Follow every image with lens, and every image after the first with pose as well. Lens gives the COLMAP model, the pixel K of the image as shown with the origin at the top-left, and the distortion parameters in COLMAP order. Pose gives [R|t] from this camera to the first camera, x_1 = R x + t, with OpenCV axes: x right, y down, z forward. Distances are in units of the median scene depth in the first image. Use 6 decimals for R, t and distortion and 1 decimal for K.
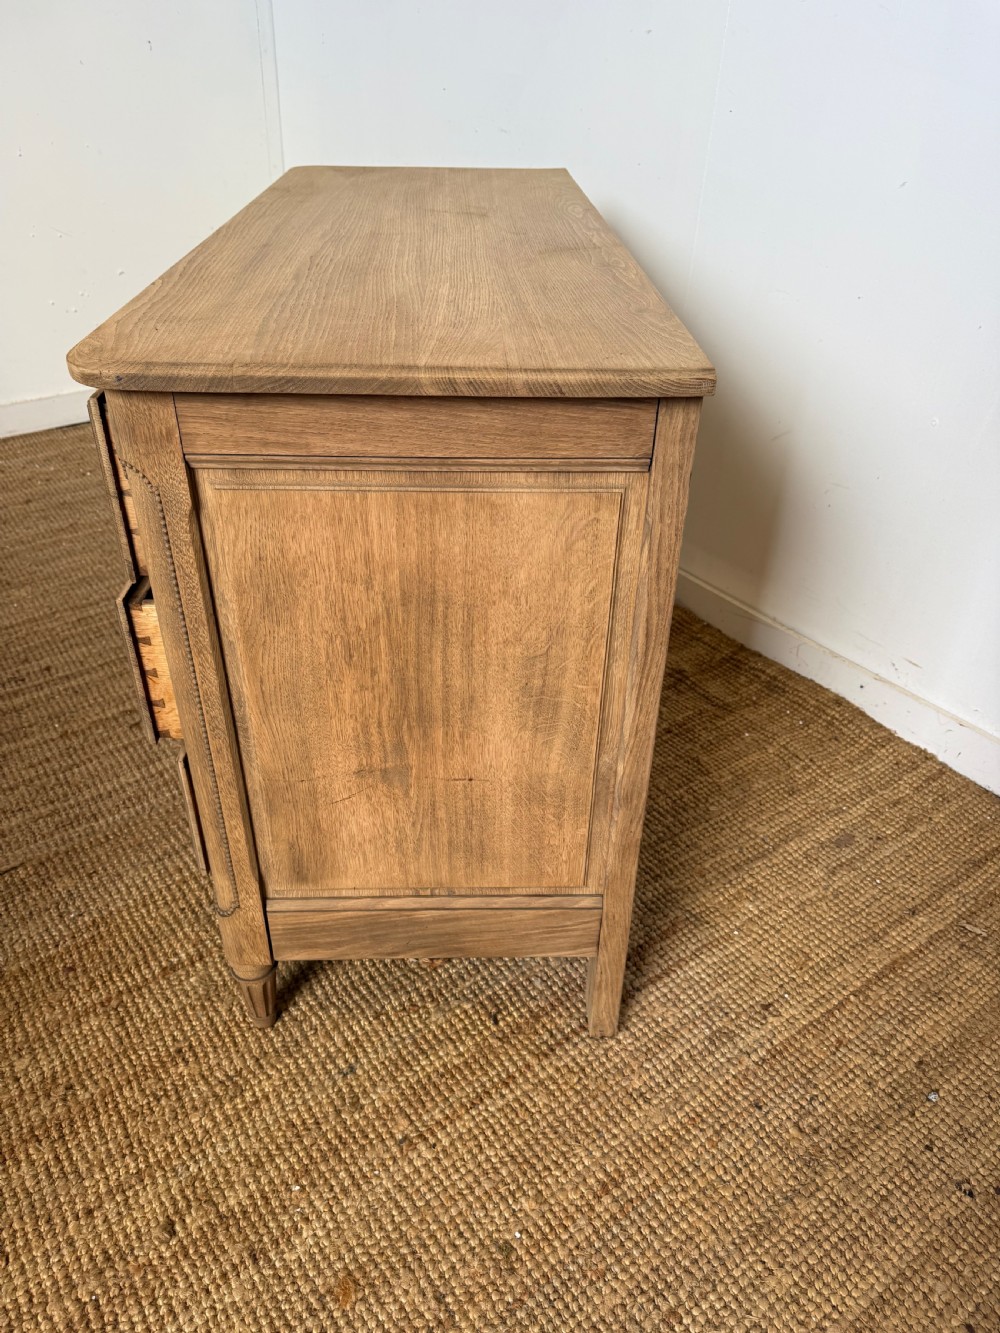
lens RADIAL K [[959.9, 0, 519.8], [0, 959.9, 661.2], [0, 0, 1]] dist [0.009093, -0.026618]
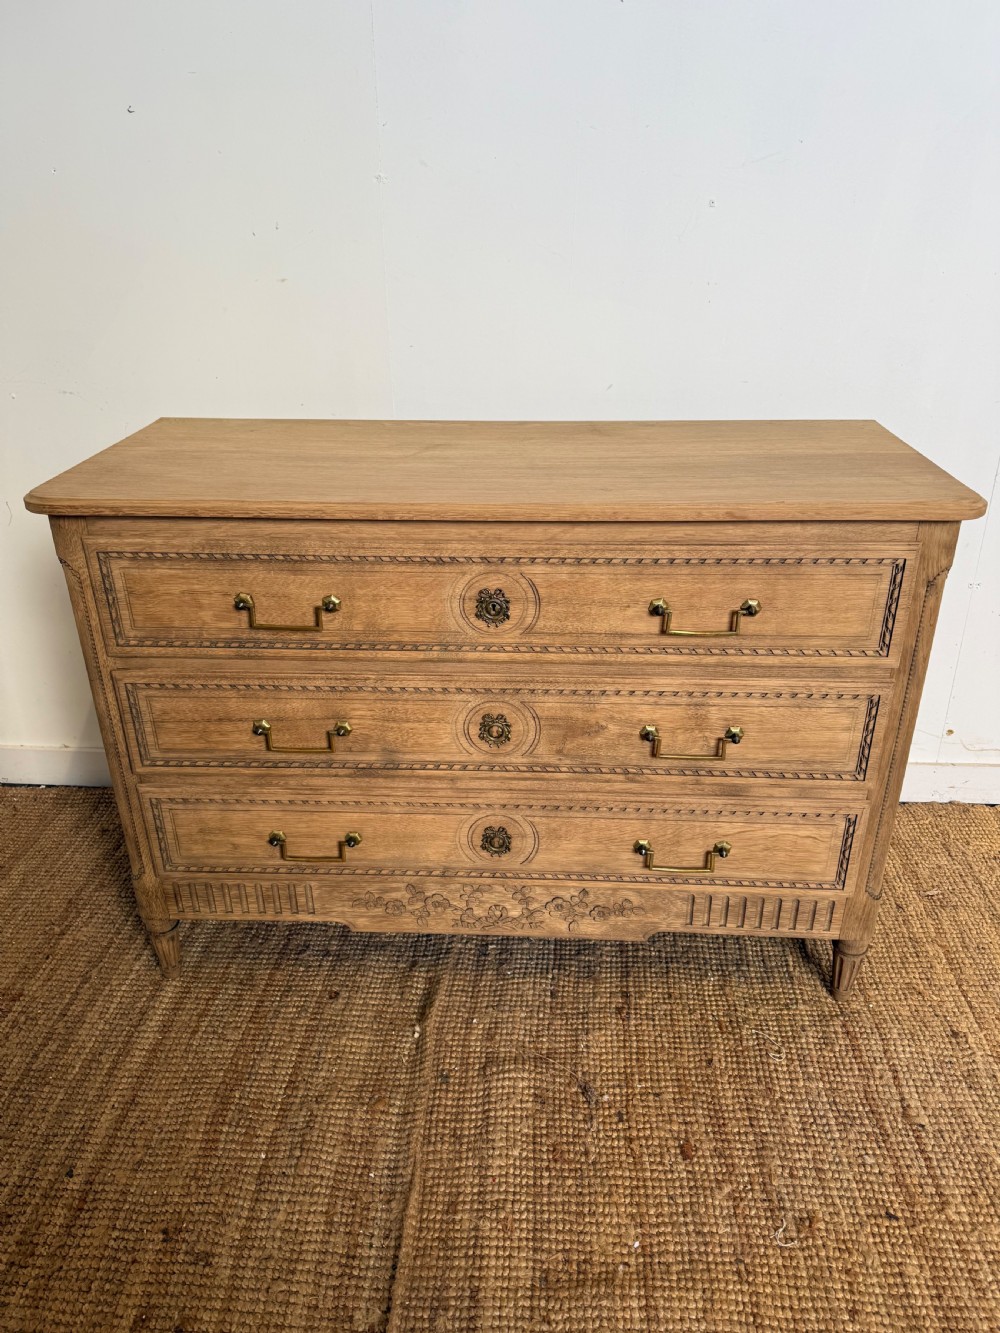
lens RADIAL K [[959.9, 0, 492.6], [0, 959.9, 659.5], [0, 0, 1]] dist [0.009093, -0.026618]
pose [[0.093689, -0.456681, 0.884684, -1.644168], [0.561954, 0.757769, 0.331654, -0.874762], [-0.821846, 0.466079, 0.327628, 0.984413]]
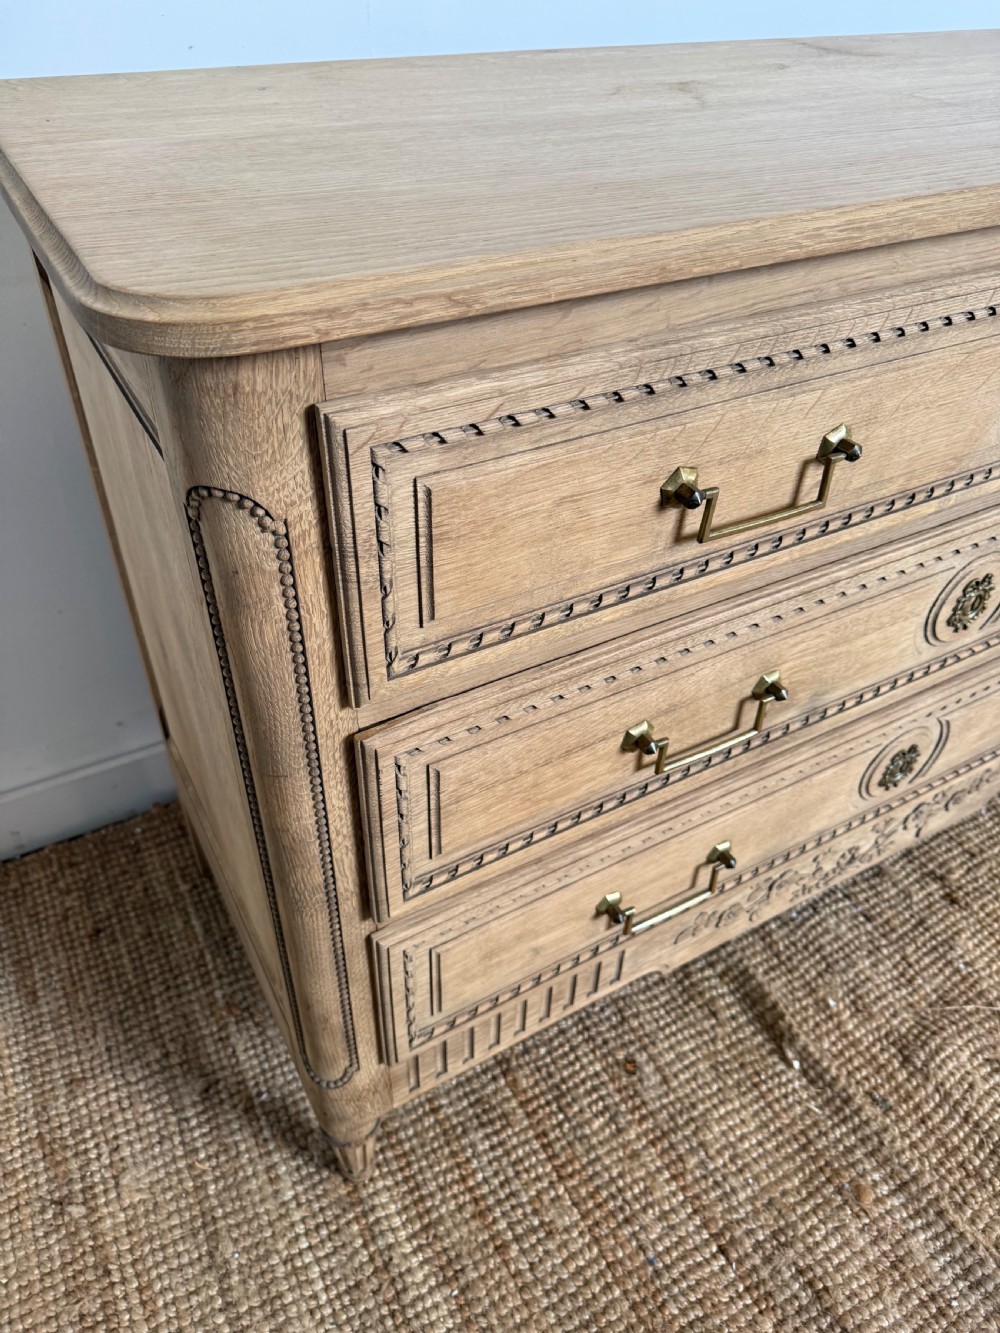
lens RADIAL K [[959.9, 0, 476.5], [0, 959.9, 675.2], [0, 0, 1]] dist [0.009093, -0.026618]
pose [[-0.460260, -0.601193, 0.653244, -0.787821], [0.463570, 0.464786, 0.754372, -1.123818], [-0.757141, 0.650032, 0.064773, 1.836719]]
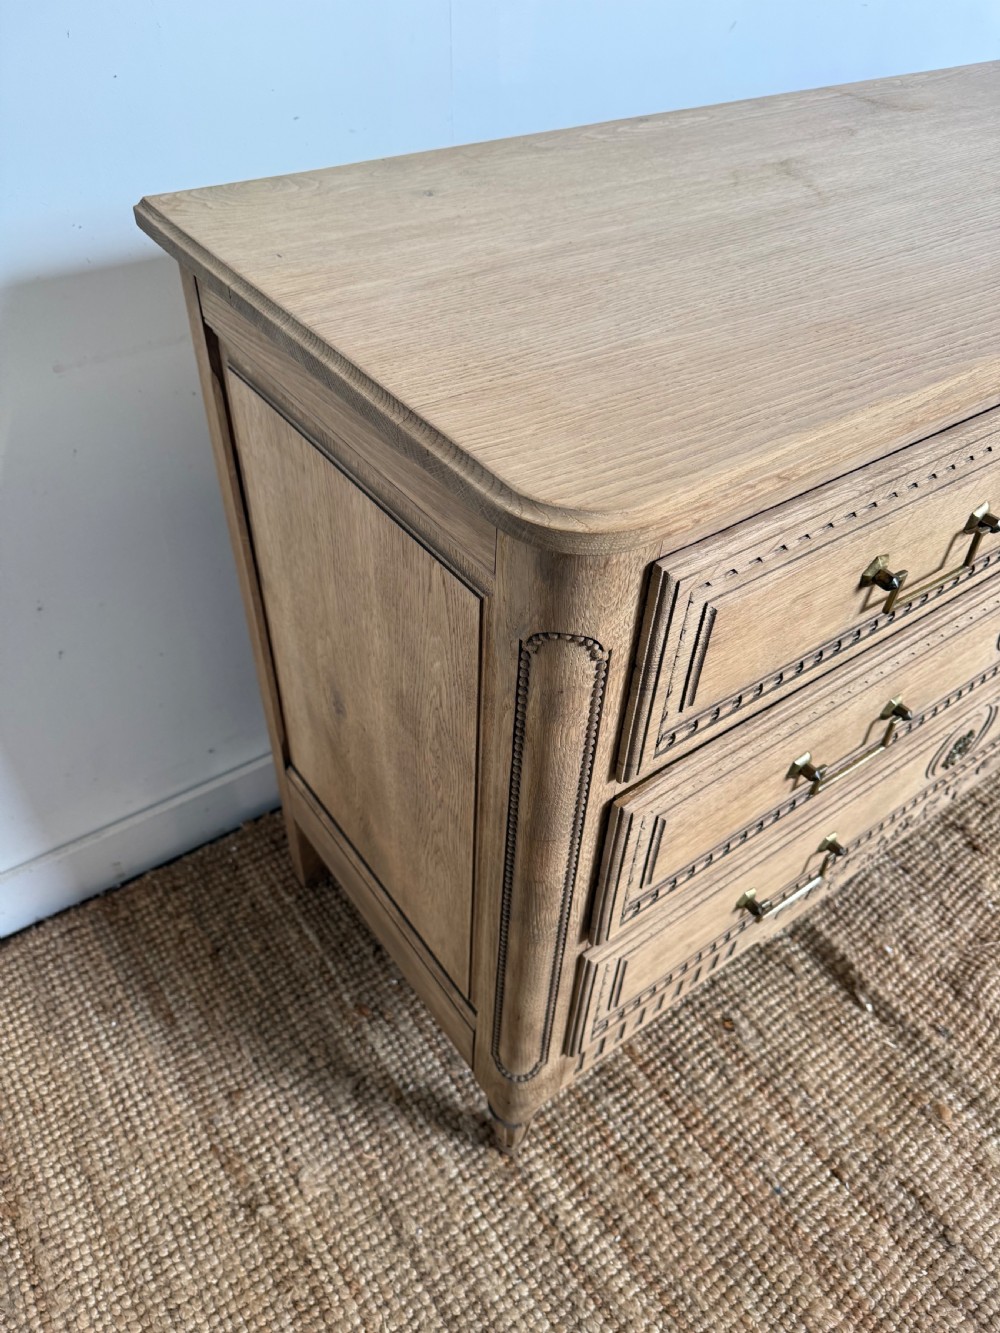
lens RADIAL K [[959.9, 0, 482.5], [0, 959.9, 677.8], [0, 0, 1]] dist [0.009093, -0.026618]
pose [[-0.561815, -0.604538, 0.564710, -0.672285], [0.416395, 0.383197, 0.824485, -1.336136], [-0.714828, 0.698351, 0.036441, 1.934735]]
